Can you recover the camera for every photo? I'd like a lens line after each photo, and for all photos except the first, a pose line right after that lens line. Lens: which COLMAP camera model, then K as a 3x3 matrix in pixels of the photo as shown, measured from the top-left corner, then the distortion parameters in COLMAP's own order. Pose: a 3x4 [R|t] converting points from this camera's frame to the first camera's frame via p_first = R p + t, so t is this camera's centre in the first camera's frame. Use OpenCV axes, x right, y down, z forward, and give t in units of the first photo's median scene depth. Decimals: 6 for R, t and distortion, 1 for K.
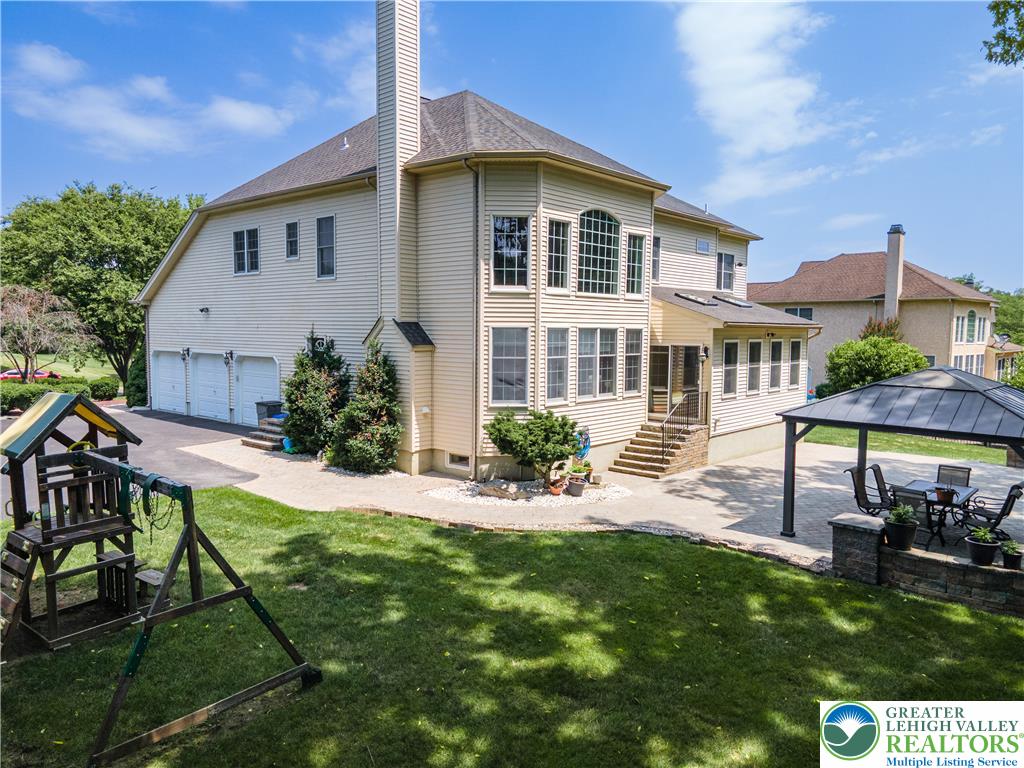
lens RADIAL K [[748.3, 0, 511.4], [0, 748.3, 392.0], [0, 0, 1]] dist [0.038965, 0.002376]
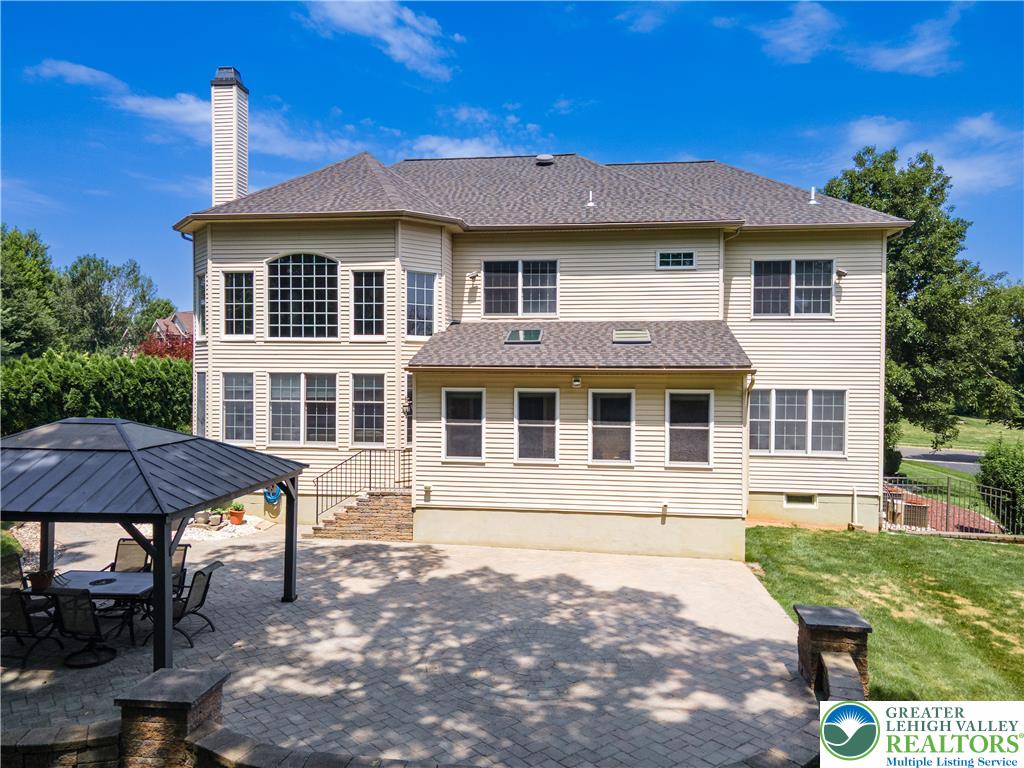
lens RADIAL K [[748.3, 0, 511.2], [0, 748.3, 378.3], [0, 0, 1]] dist [0.038965, 0.002376]
pose [[0.565921, 0.006647, -0.824433, 1.087406], [-0.069447, 0.996798, -0.039634, -0.059604], [0.821530, 0.079684, 0.564570, 0.683493]]
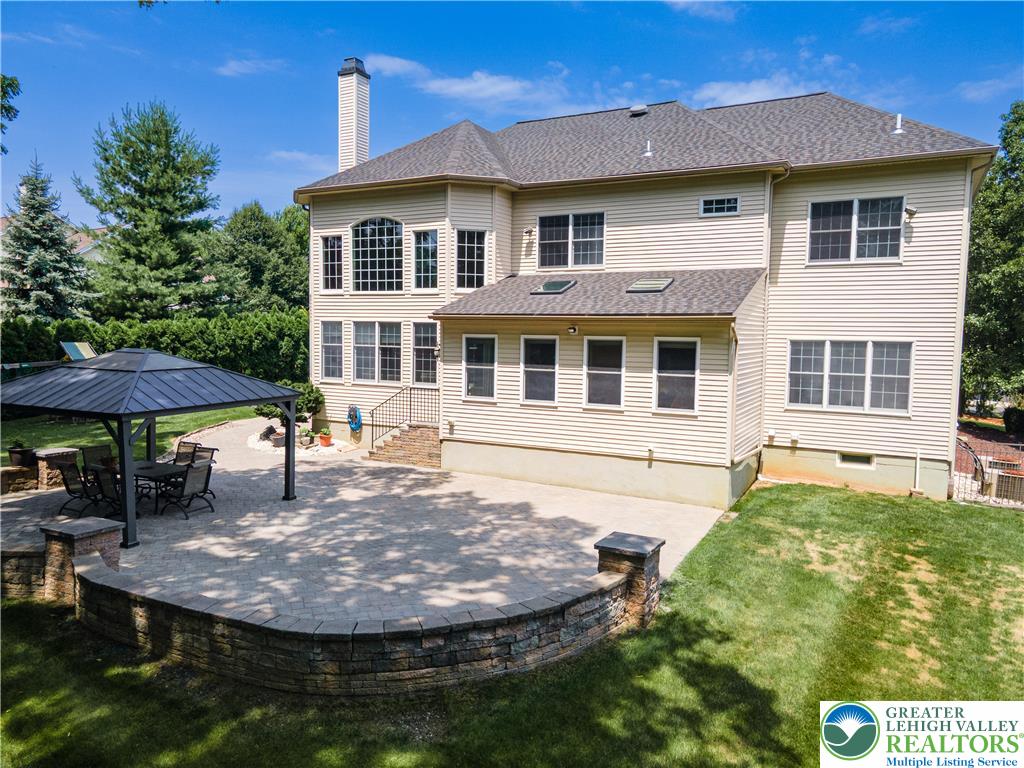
lens RADIAL K [[748.3, 0, 513.5], [0, 748.3, 383.6], [0, 0, 1]] dist [0.038965, 0.002376]
pose [[0.235199, 0.069131, -0.969486, 1.289862], [-0.089613, 0.994761, 0.049193, -0.067272], [0.967807, 0.075308, 0.240162, 0.948379]]
